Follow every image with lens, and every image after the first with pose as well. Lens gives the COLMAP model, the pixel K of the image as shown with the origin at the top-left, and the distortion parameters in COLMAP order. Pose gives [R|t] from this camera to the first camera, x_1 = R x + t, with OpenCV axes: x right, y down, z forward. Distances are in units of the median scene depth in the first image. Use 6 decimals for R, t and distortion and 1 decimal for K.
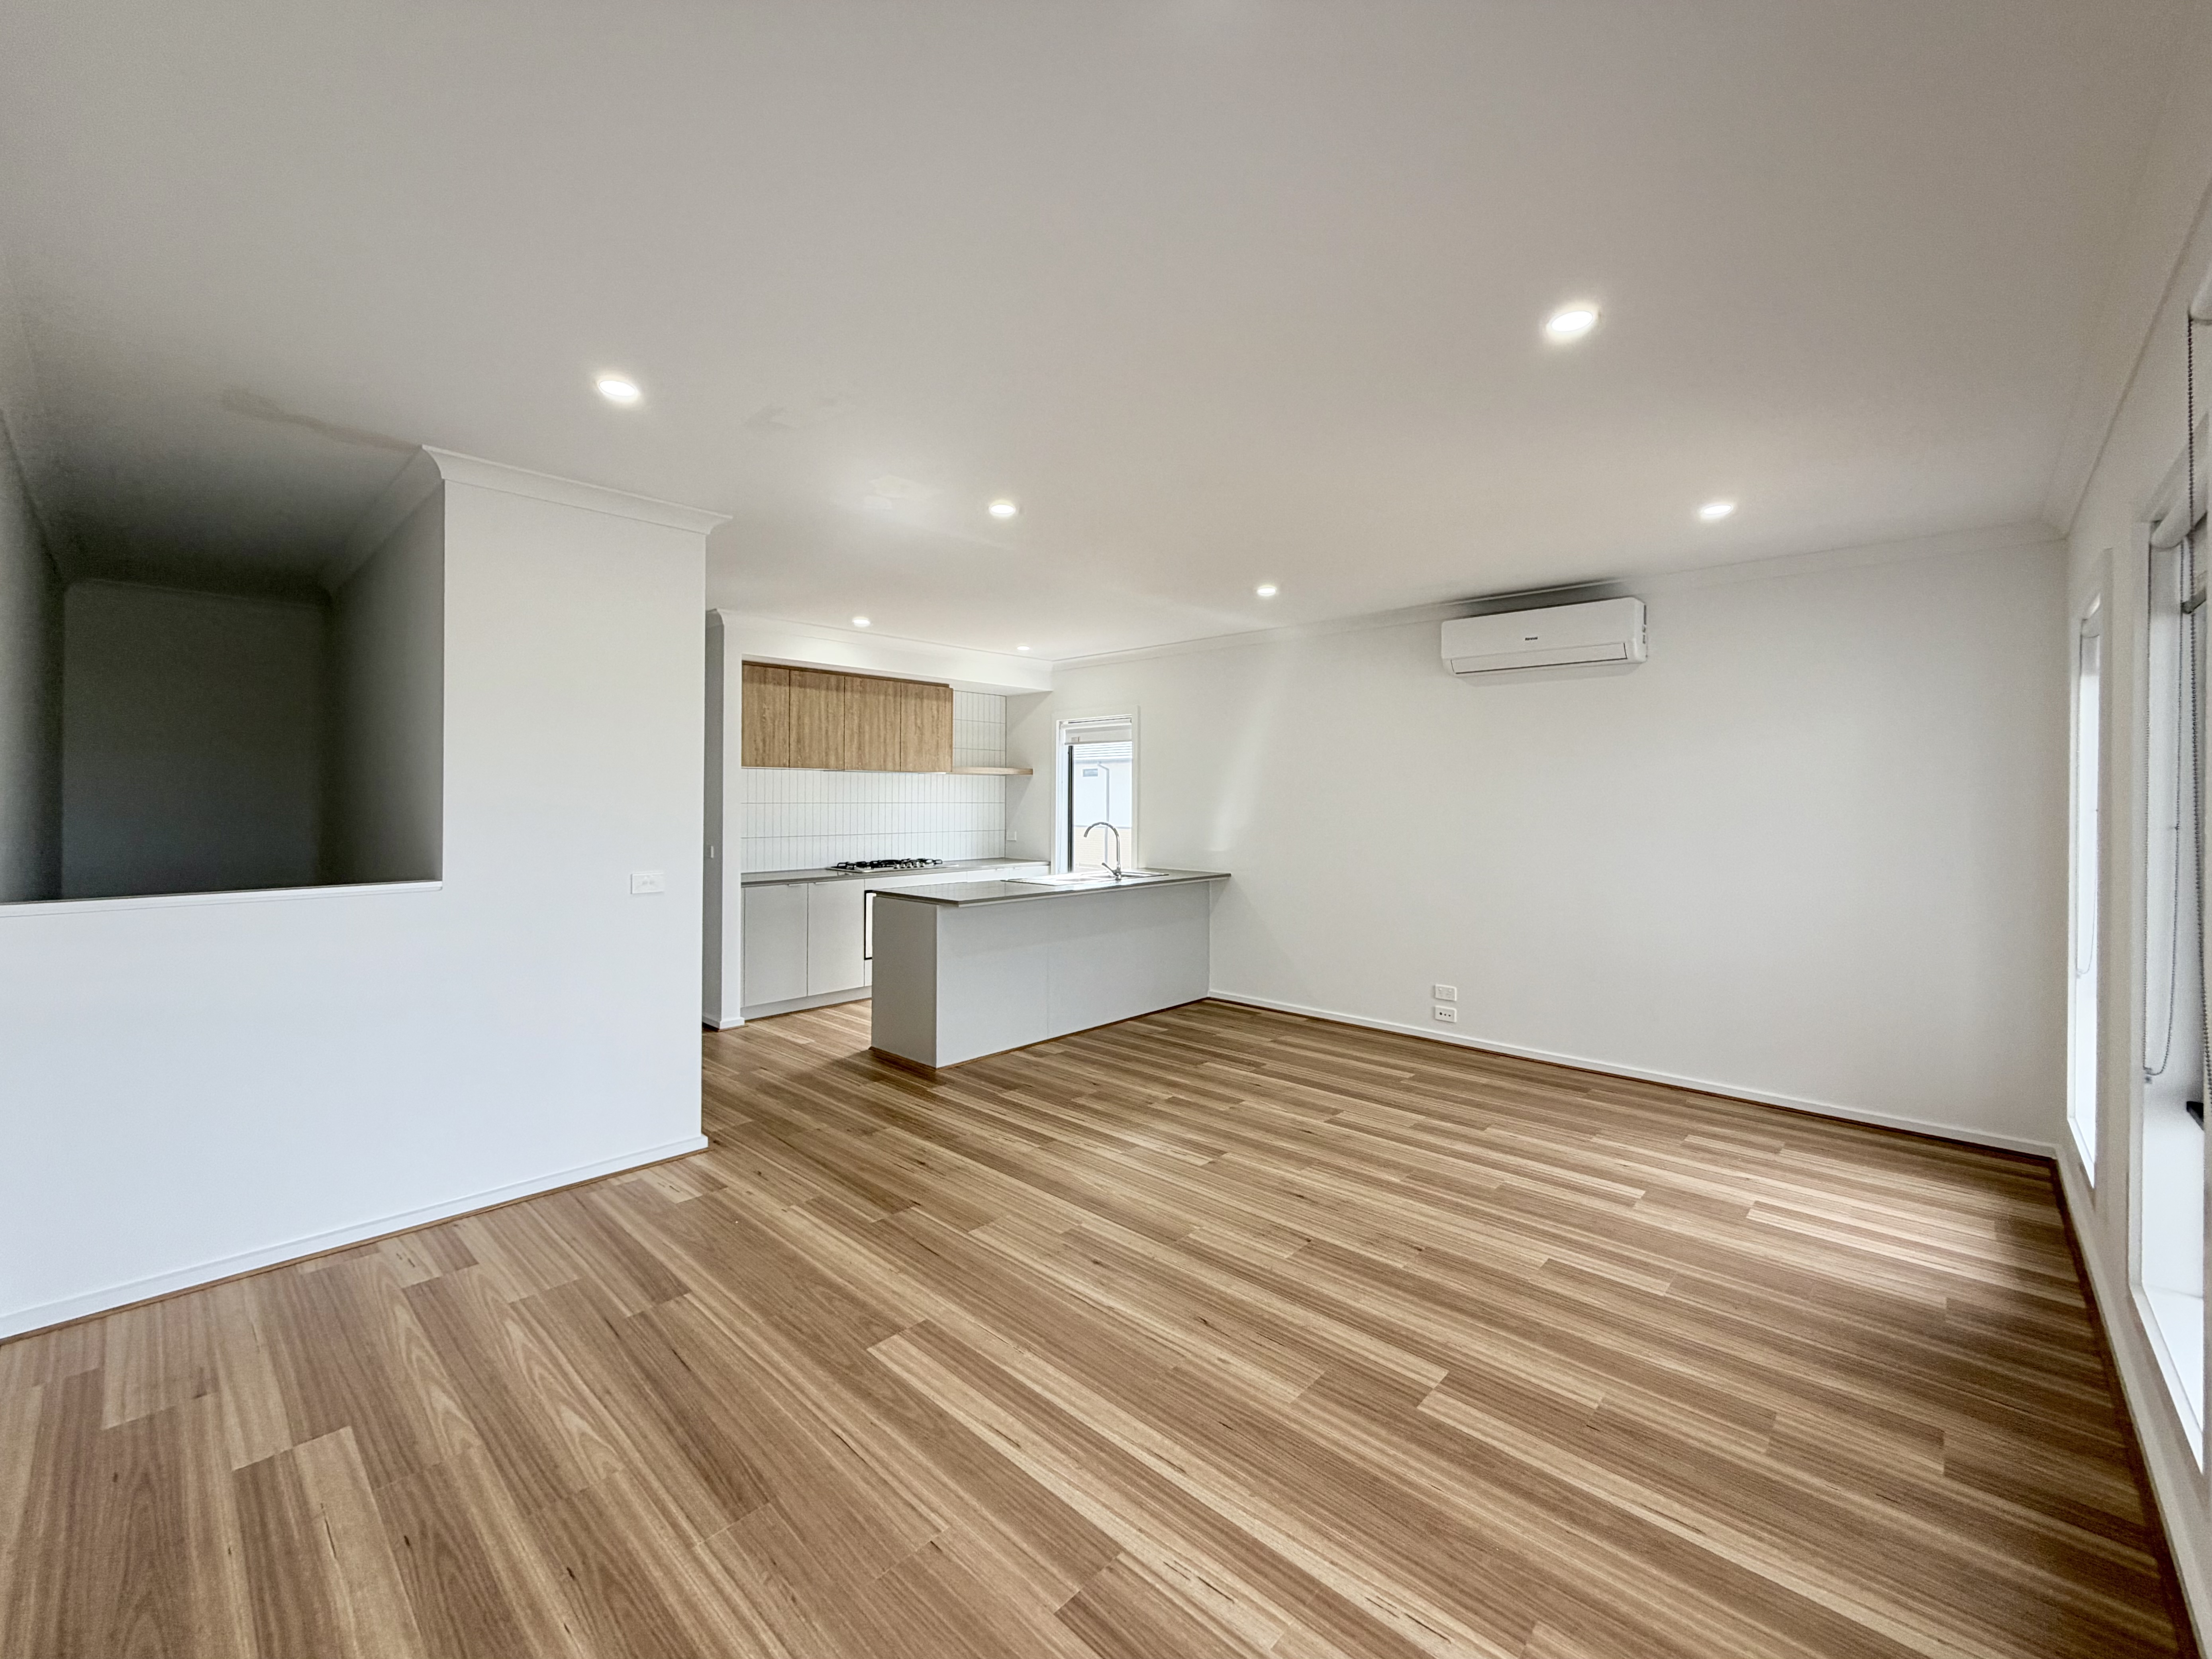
lens RADIAL K [[904.3, 0, 1100.5], [0, 904.3, 812.6], [0, 0, 1]] dist [0.003359, 0.003199]
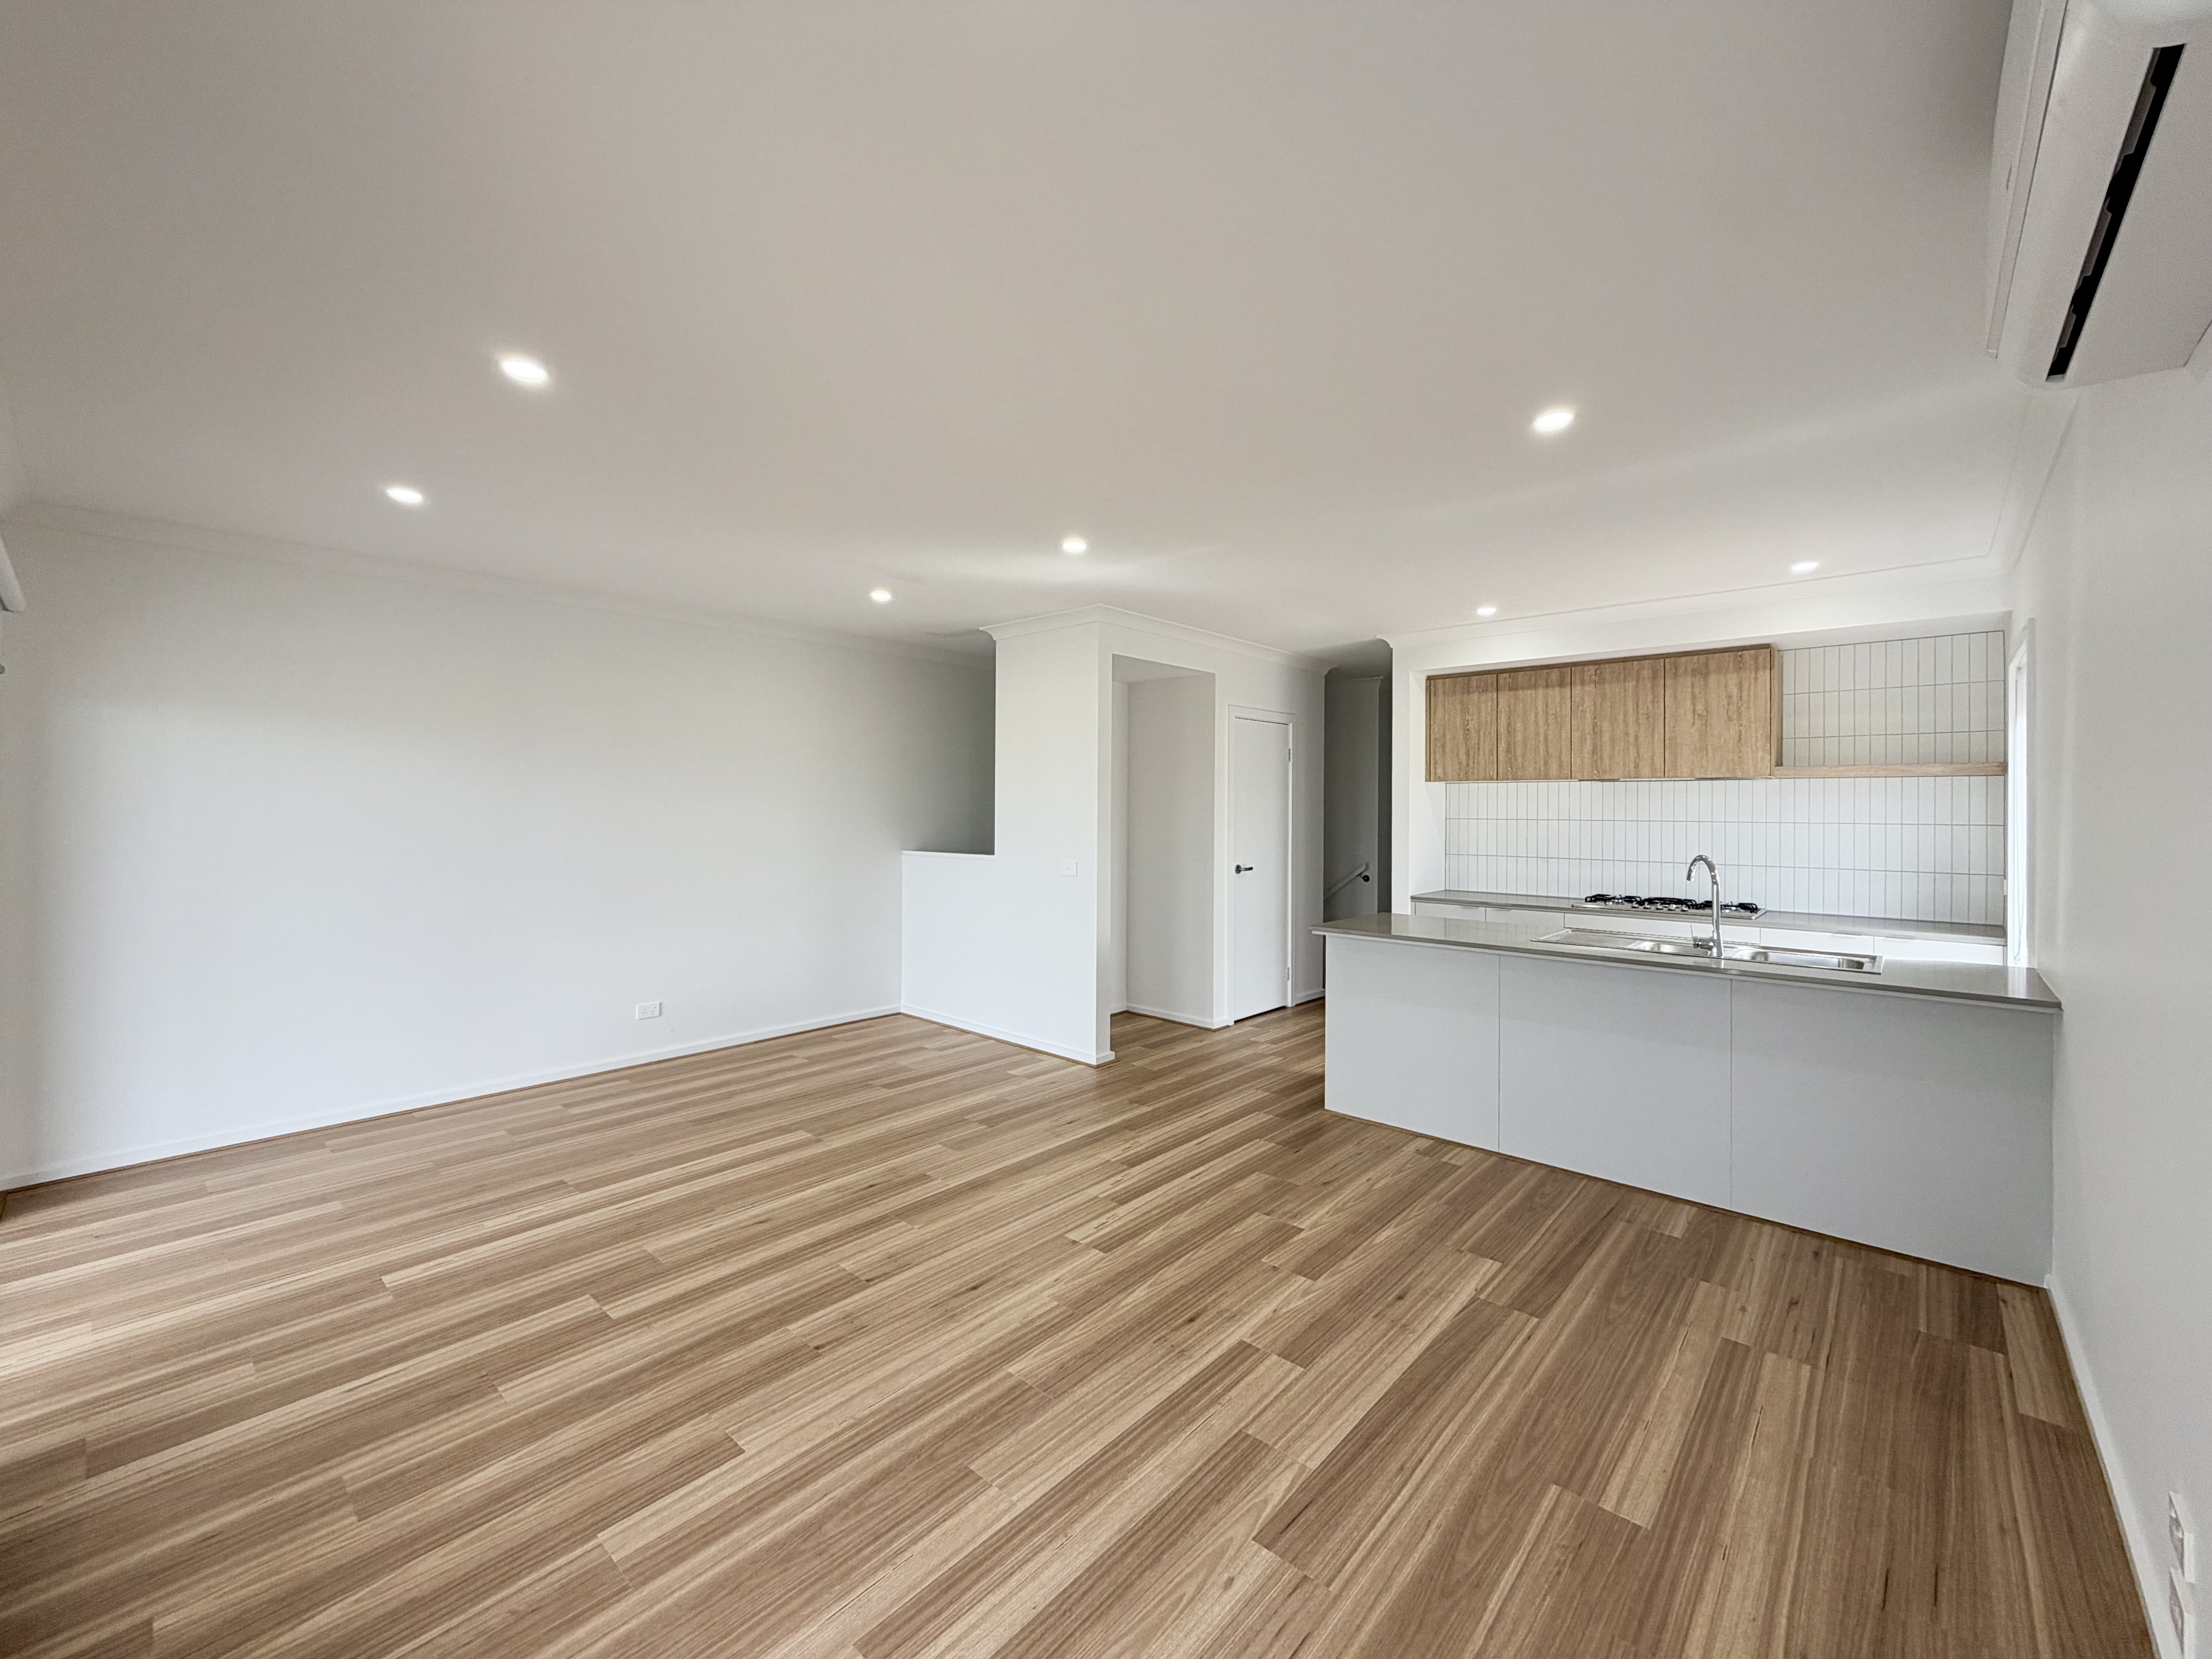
lens RADIAL K [[904.3, 0, 1099.1], [0, 904.3, 812.9], [0, 0, 1]] dist [0.003359, 0.003199]
pose [[0.020615, 0.000223, -0.999787, 0.793525], [-0.021795, 0.999762, -0.000227, -0.011282], [0.999550, 0.021795, 0.020615, 0.817193]]
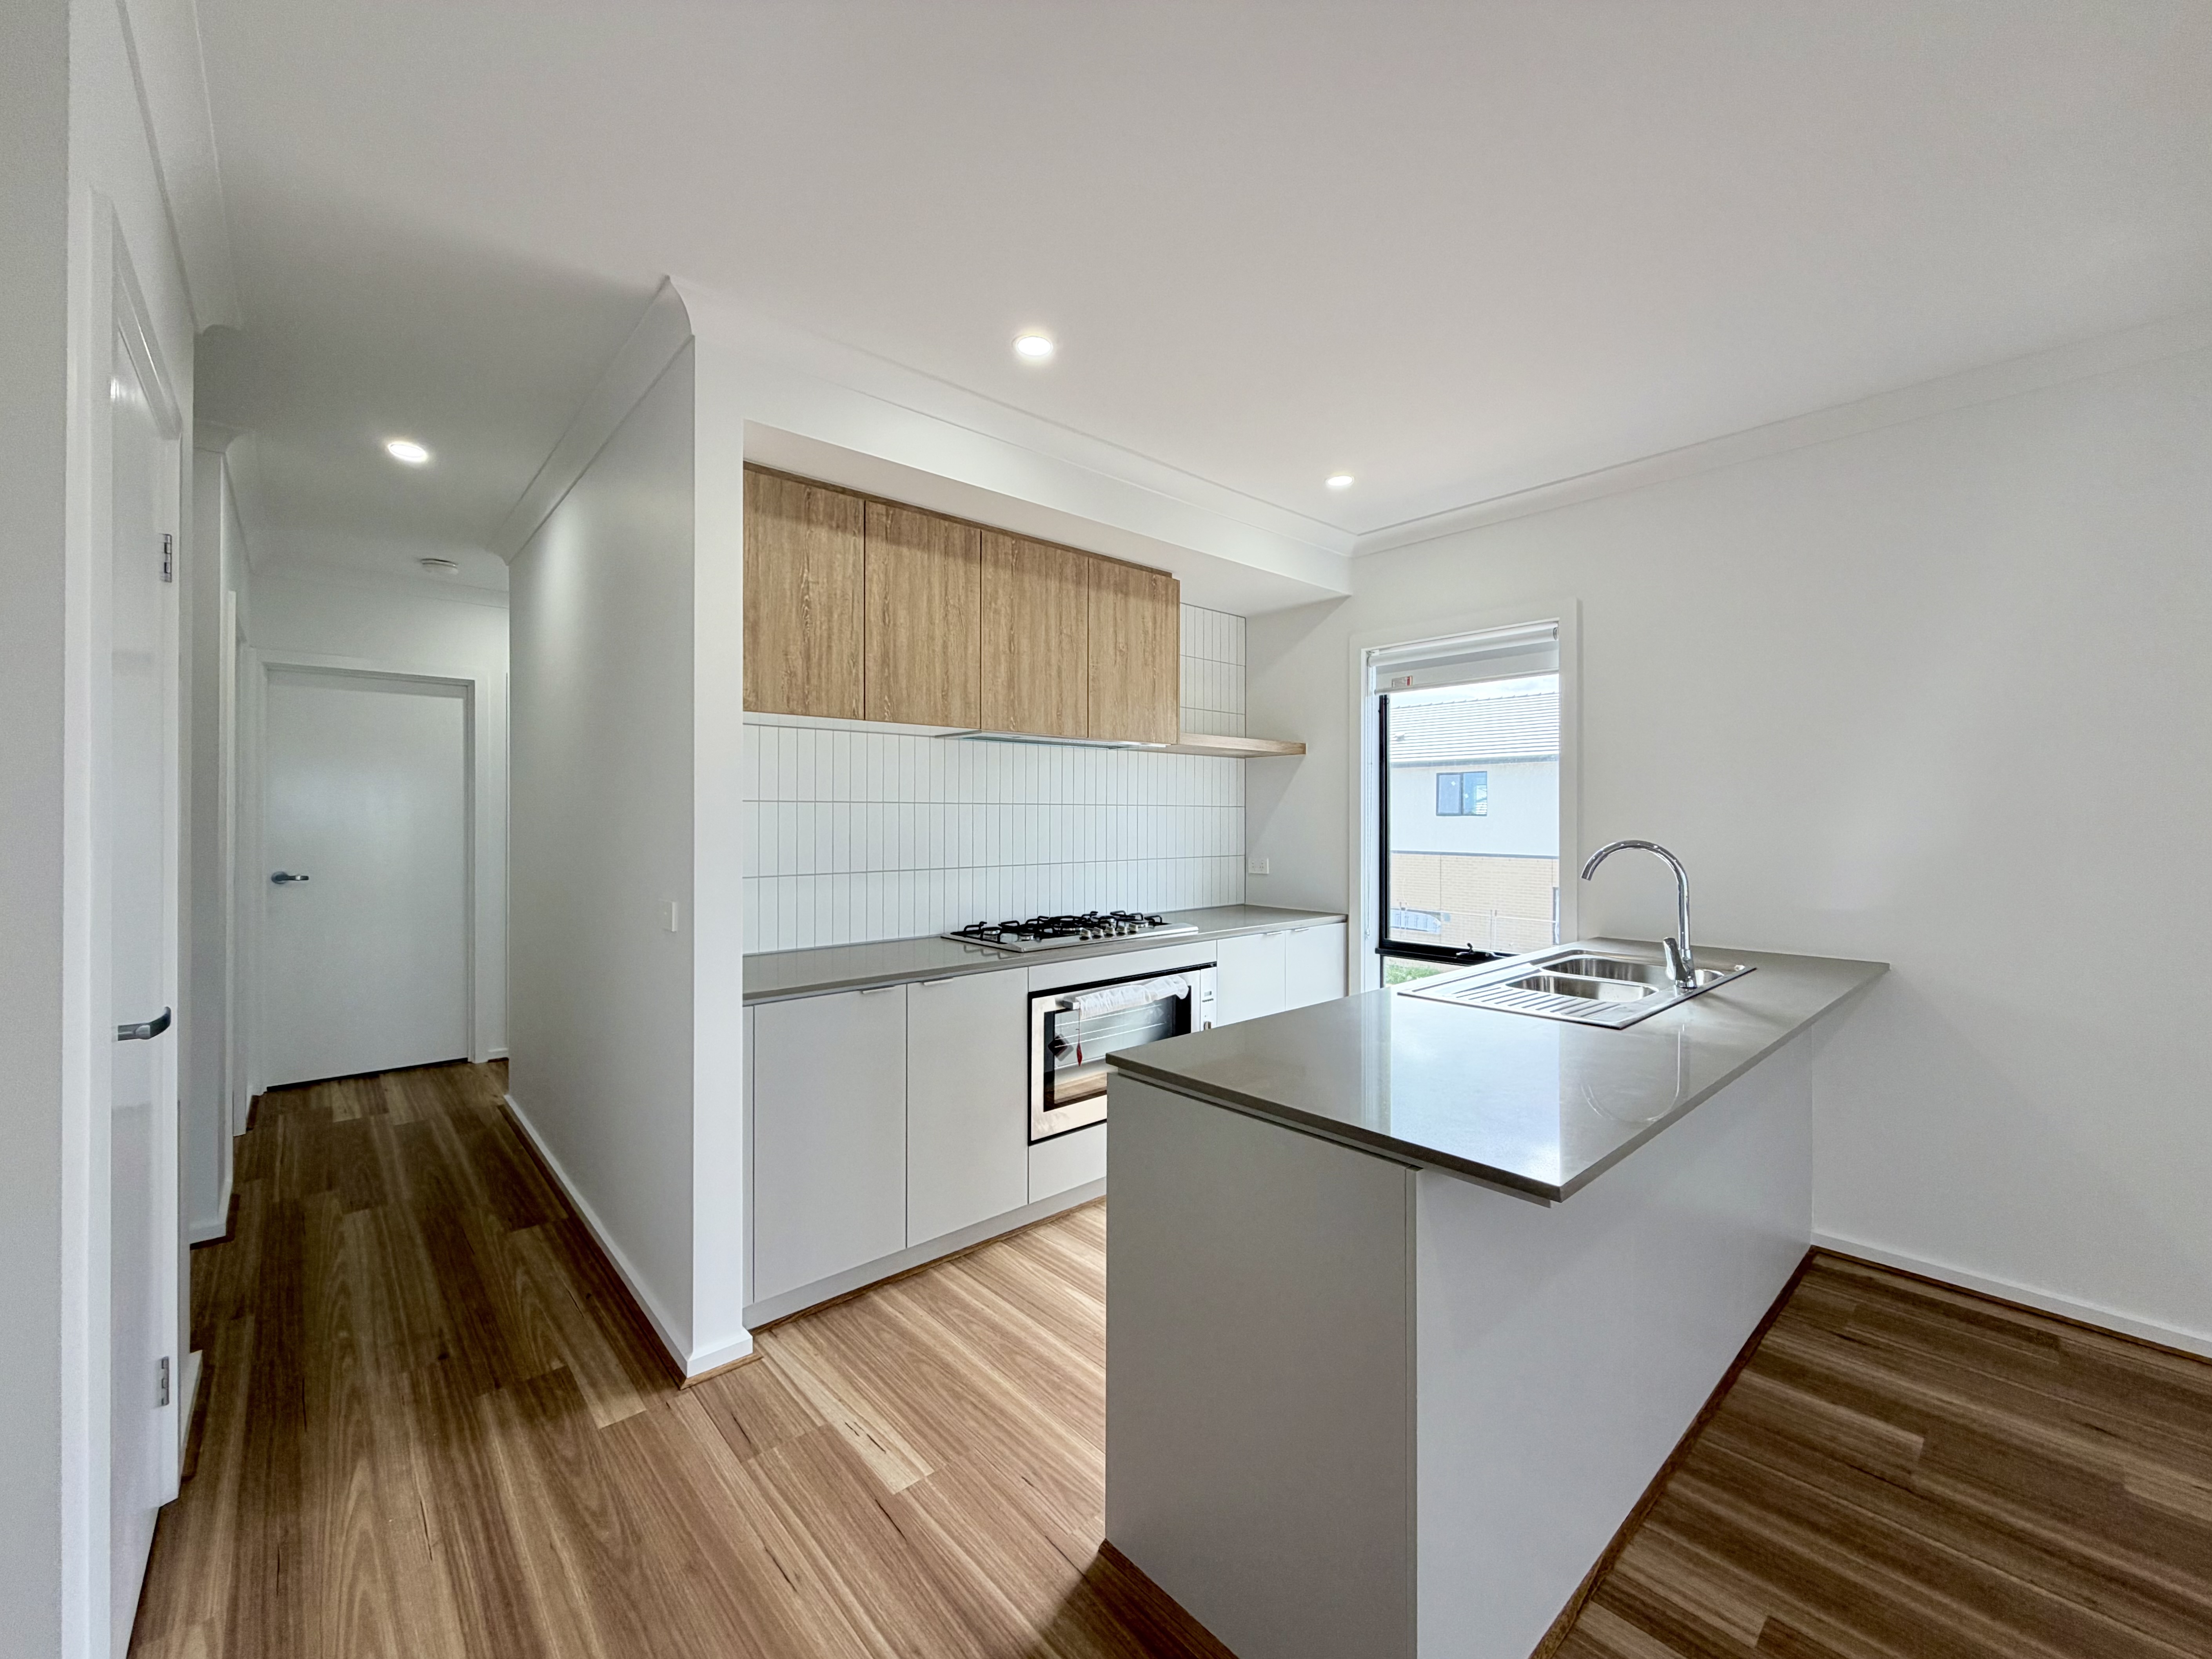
lens RADIAL K [[904.2, 0, 1106.2], [0, 904.2, 813.9], [0, 0, 1]] dist [0.003359, 0.003199]
pose [[0.996149, -0.008482, -0.087261, -0.263854], [0.006508, 0.999717, -0.022886, 0.010710], [0.087431, 0.022230, 0.995923, 0.801749]]
